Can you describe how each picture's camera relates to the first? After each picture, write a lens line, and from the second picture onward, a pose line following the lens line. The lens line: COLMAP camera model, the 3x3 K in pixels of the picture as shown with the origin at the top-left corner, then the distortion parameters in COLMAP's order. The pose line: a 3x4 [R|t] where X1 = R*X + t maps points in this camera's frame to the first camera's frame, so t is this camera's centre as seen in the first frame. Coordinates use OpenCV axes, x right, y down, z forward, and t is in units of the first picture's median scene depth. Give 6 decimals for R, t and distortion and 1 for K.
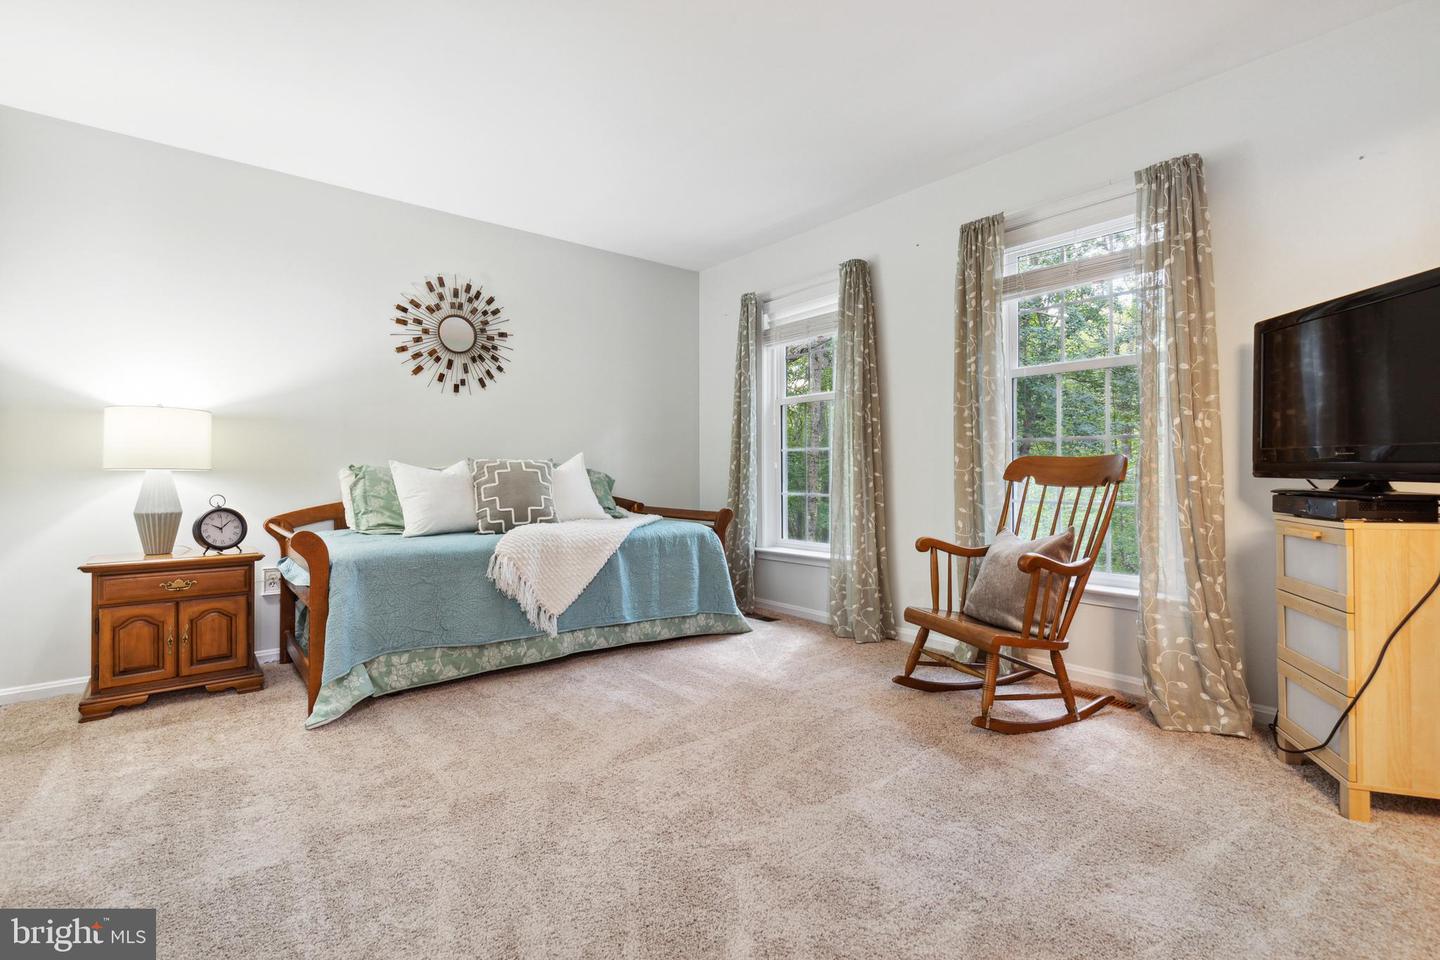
lens RADIAL K [[664.7, 0, 724.5], [0, 664.7, 469.4], [0, 0, 1]] dist [0.005512, -0.000871]
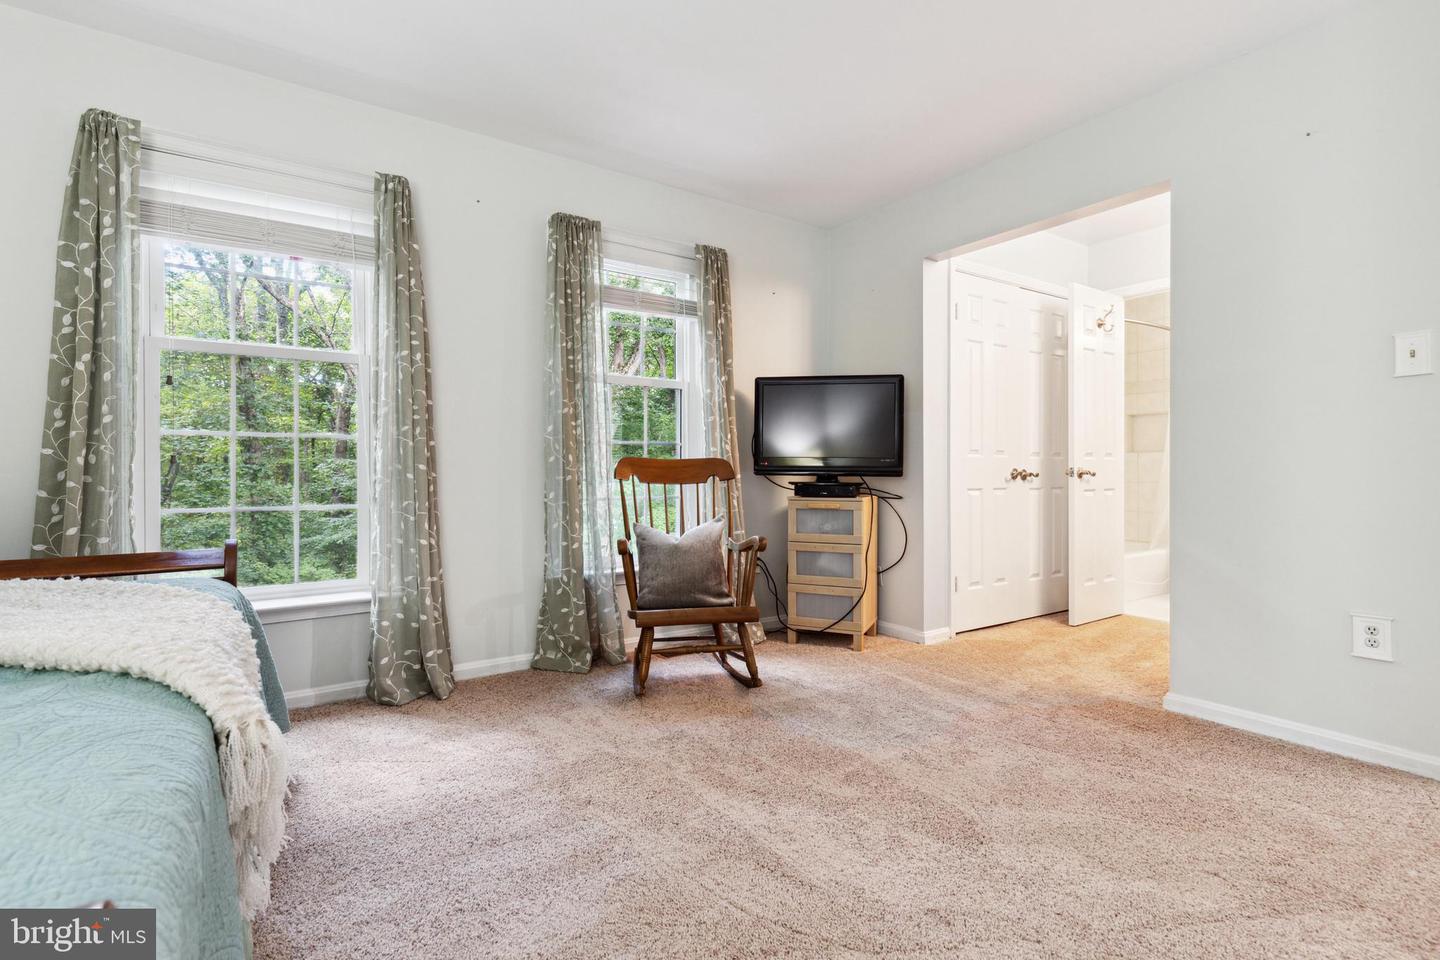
lens RADIAL K [[664.7, 0, 724.9], [0, 664.7, 477.7], [0, 0, 1]] dist [0.005512, -0.000871]
pose [[0.116197, -0.007919, 0.993195, -0.642554], [-0.001156, 0.999966, 0.008108, 0.004571], [-0.993225, -0.002090, 0.116184, 0.747860]]
